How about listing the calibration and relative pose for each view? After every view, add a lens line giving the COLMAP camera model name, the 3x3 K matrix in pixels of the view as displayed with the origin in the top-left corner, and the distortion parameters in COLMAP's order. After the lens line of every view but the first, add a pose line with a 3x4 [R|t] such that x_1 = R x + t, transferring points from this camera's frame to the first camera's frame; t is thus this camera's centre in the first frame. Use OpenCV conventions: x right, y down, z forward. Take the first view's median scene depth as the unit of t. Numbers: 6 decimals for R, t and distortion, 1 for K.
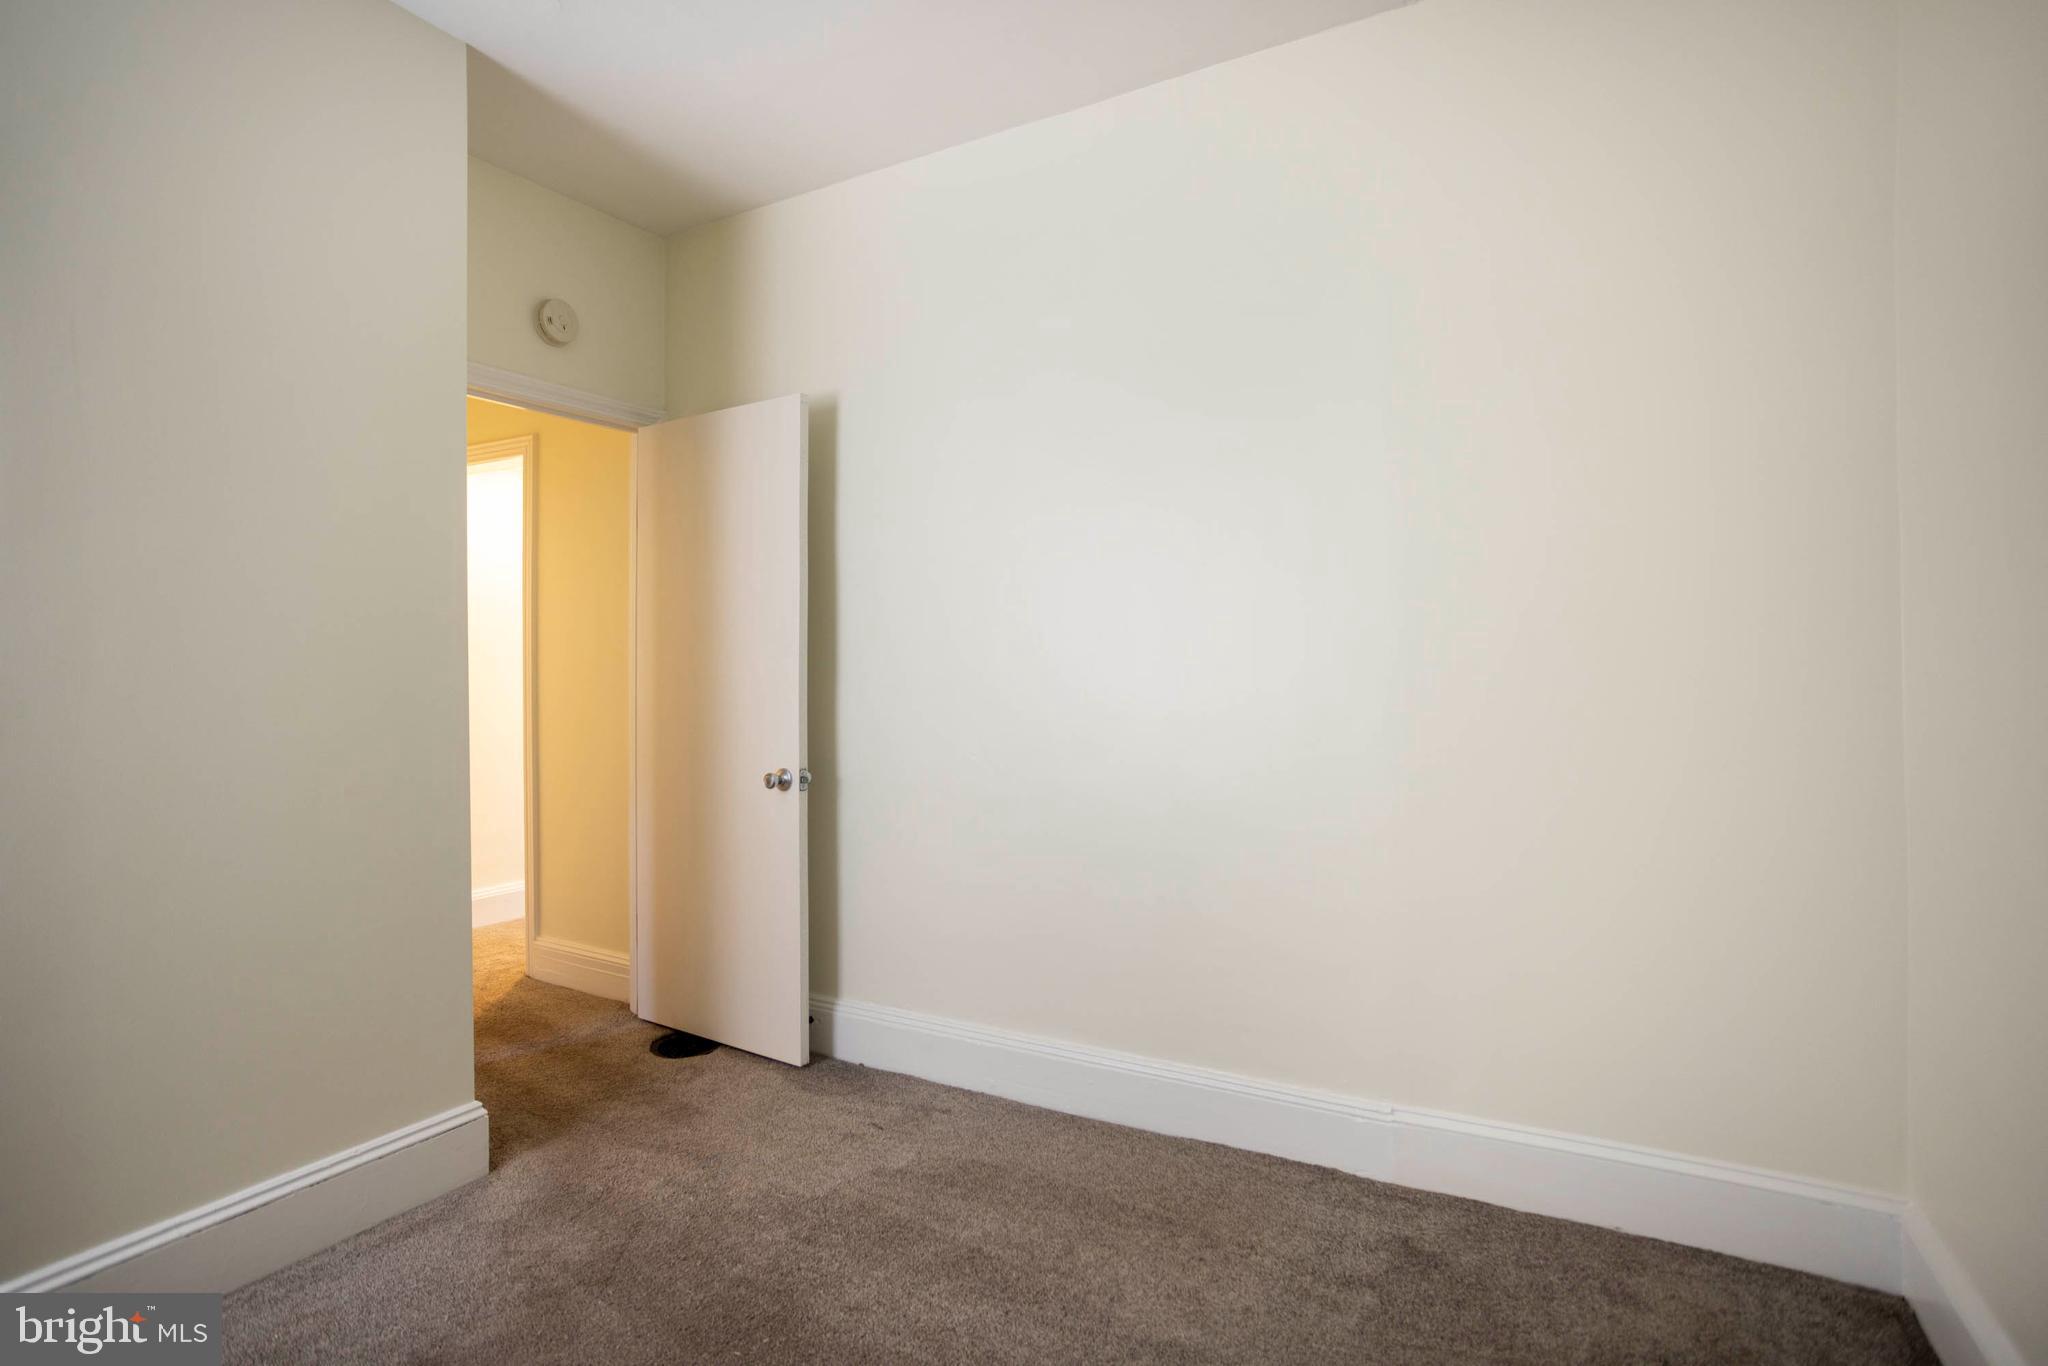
lens RADIAL K [[995.0, 0, 1019.6], [0, 995.0, 681.8], [0, 0, 1]] dist [-0.003598, 0.001598]
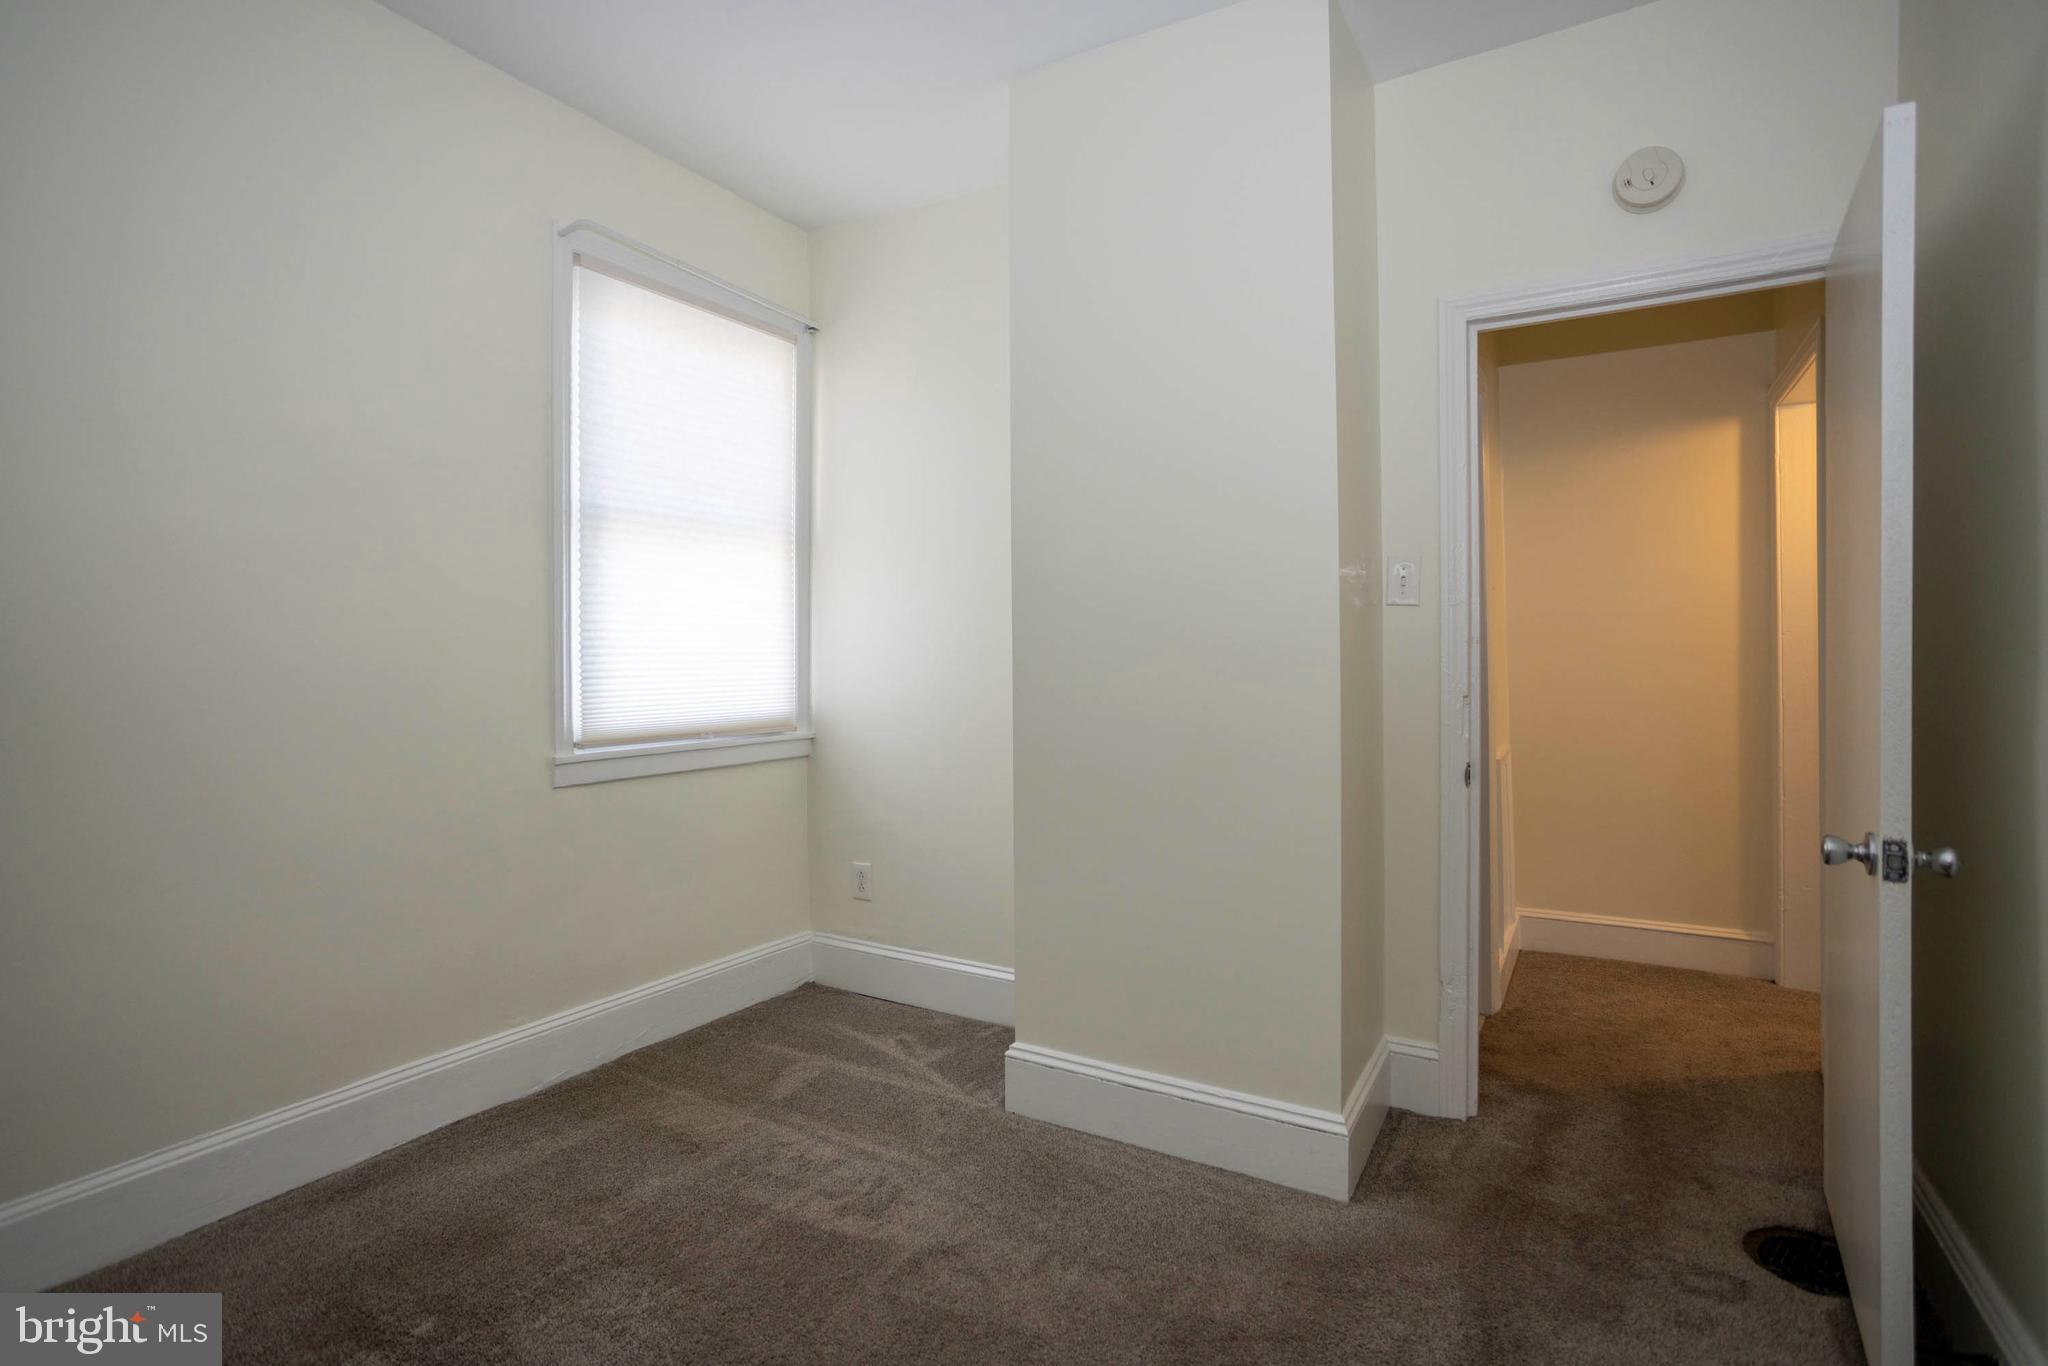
lens RADIAL K [[995.0, 0, 1018.9], [0, 995.0, 670.0], [0, 0, 1]] dist [-0.003598, 0.001598]
pose [[-0.038197, 0.011390, -0.999205, 0.341136], [0.005159, 0.999924, 0.011201, -0.007289], [0.999257, -0.004727, -0.038253, 0.640630]]
